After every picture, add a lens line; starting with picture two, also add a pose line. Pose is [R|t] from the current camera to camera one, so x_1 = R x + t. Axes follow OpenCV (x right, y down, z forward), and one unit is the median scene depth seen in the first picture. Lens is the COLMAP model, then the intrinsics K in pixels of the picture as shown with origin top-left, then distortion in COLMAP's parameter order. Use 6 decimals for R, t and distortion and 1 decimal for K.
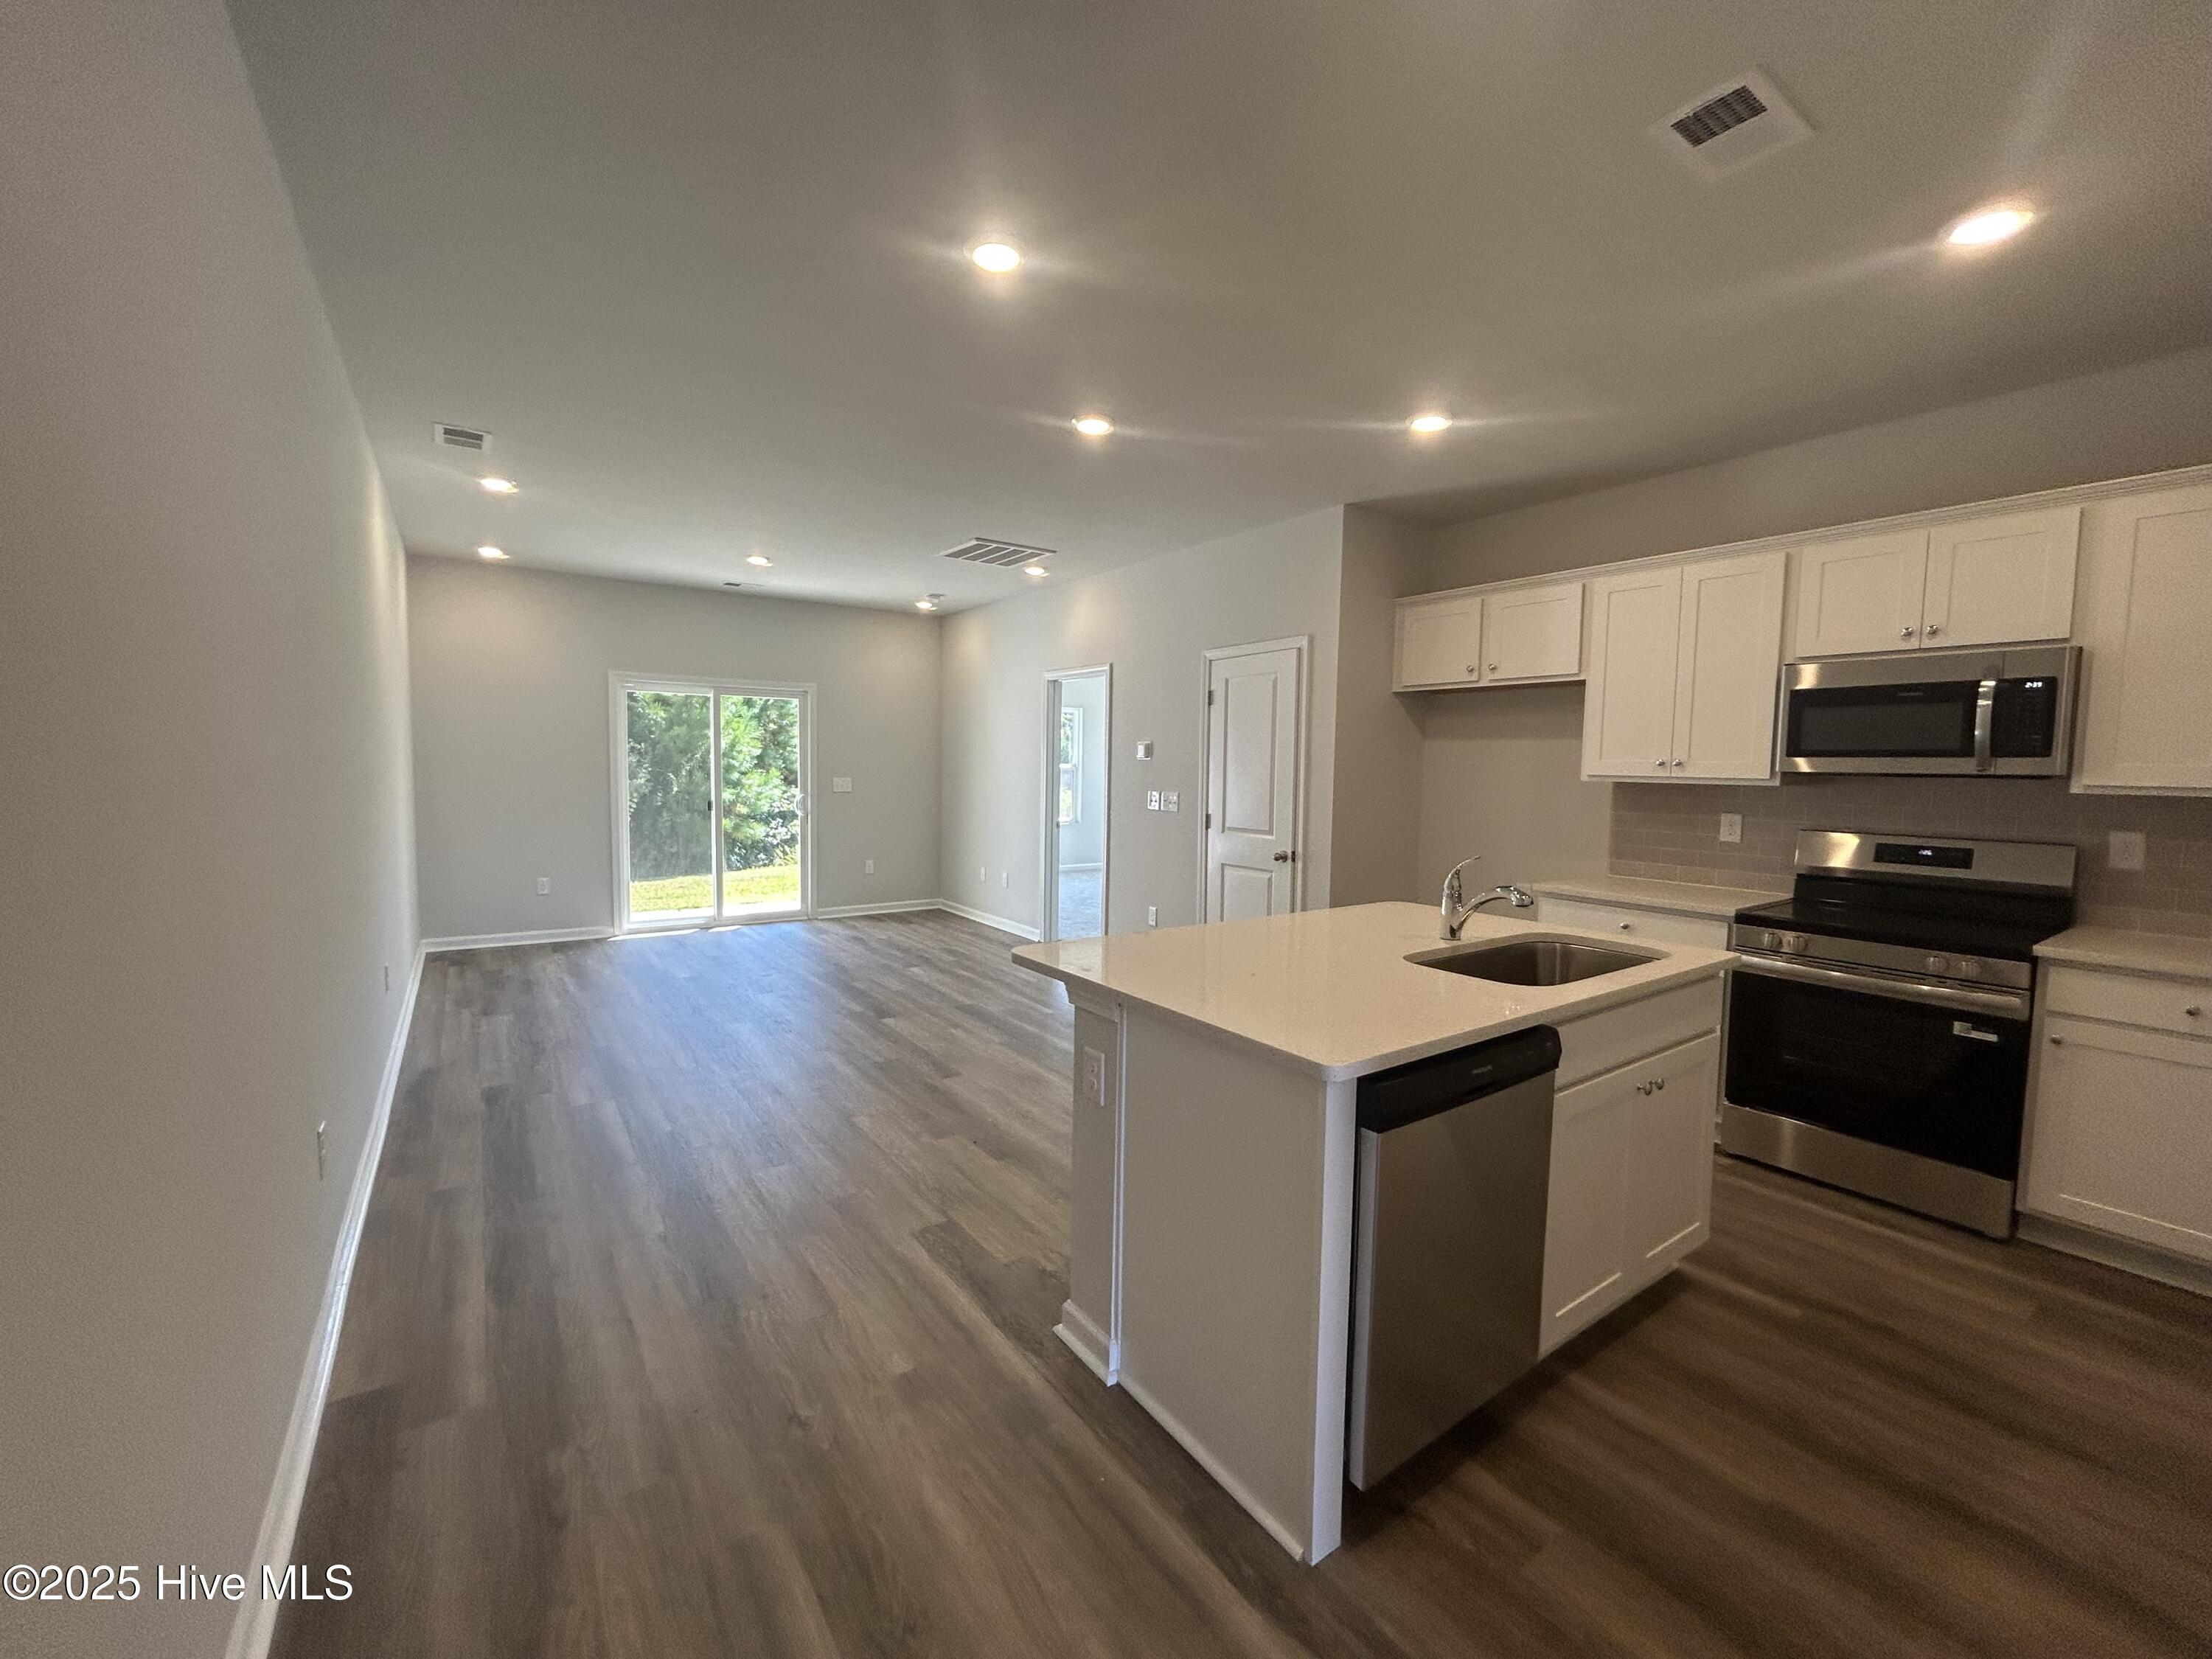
lens RADIAL K [[894.5, 0, 1106.3], [0, 894.5, 826.3], [0, 0, 1]] dist [-0.001500, 0.000063]
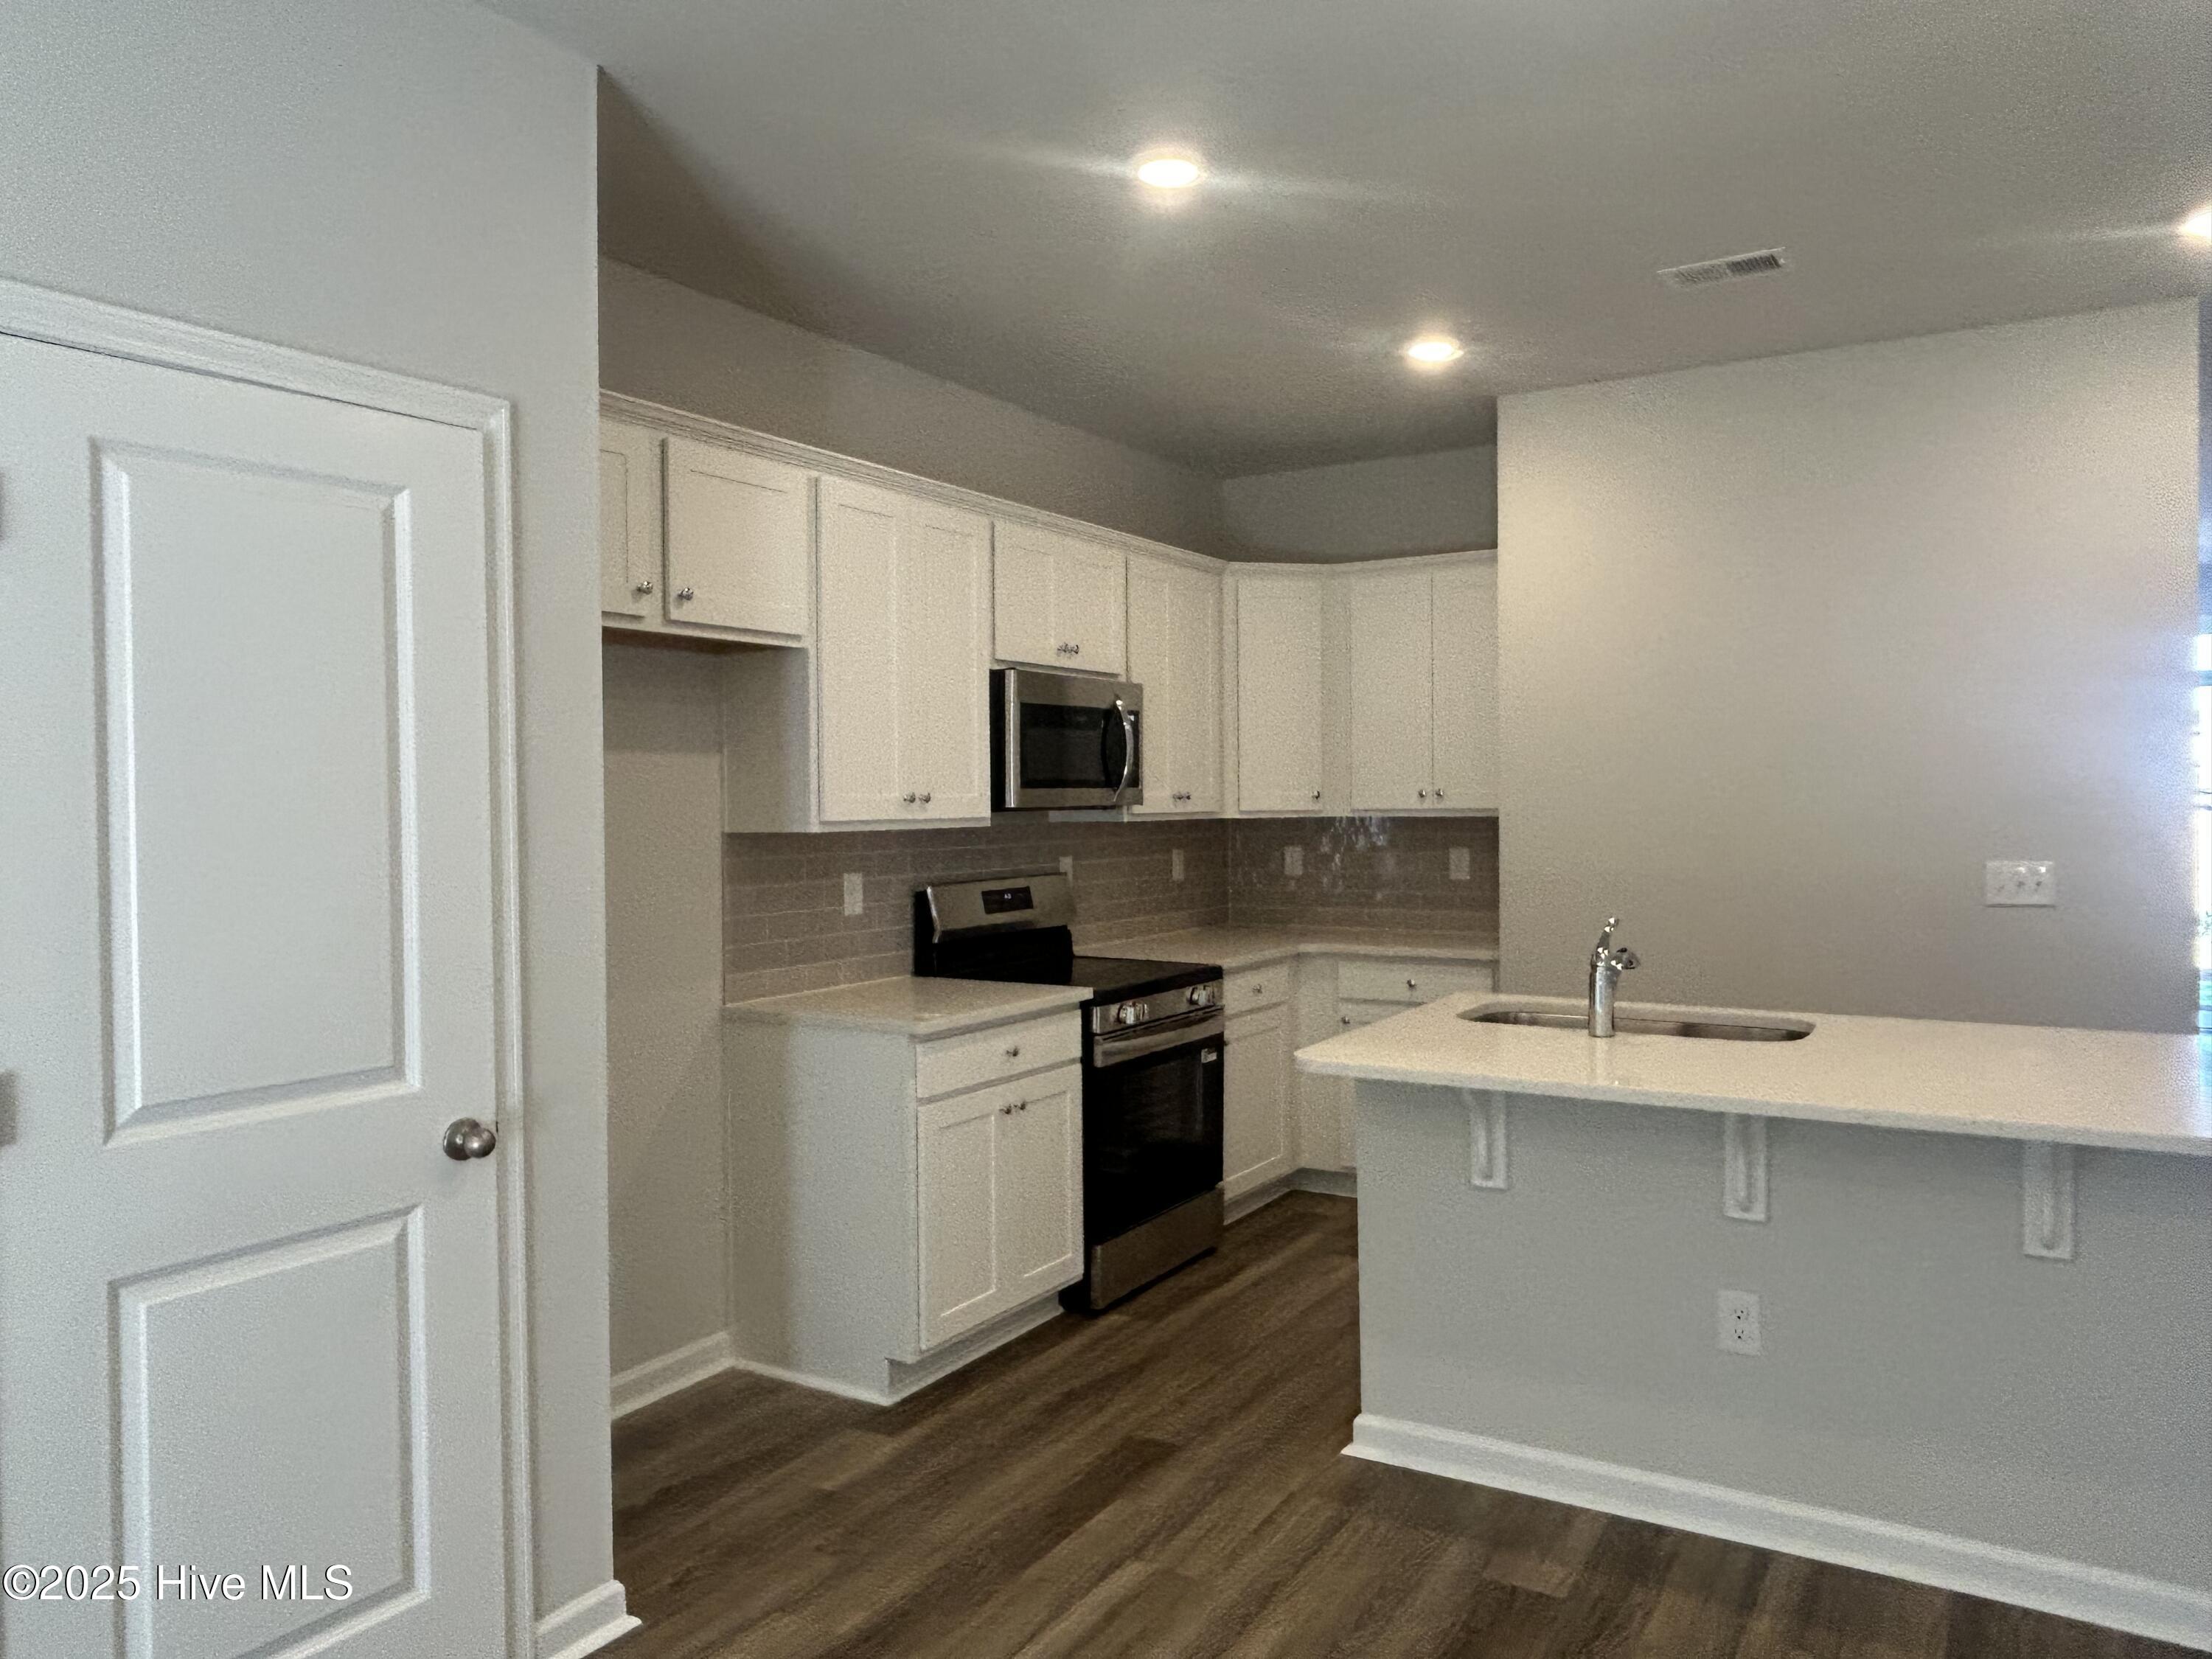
lens RADIAL K [[1553.2, 0, 1105.9], [0, 1553.2, 832.0], [0, 0, 1]] dist [0.004449, 0.000435]
pose [[-0.391645, -0.041539, 0.919178, -0.504103], [0.059572, 0.995740, 0.070382, -0.130576], [-0.918186, 0.082322, -0.387501, 1.455394]]
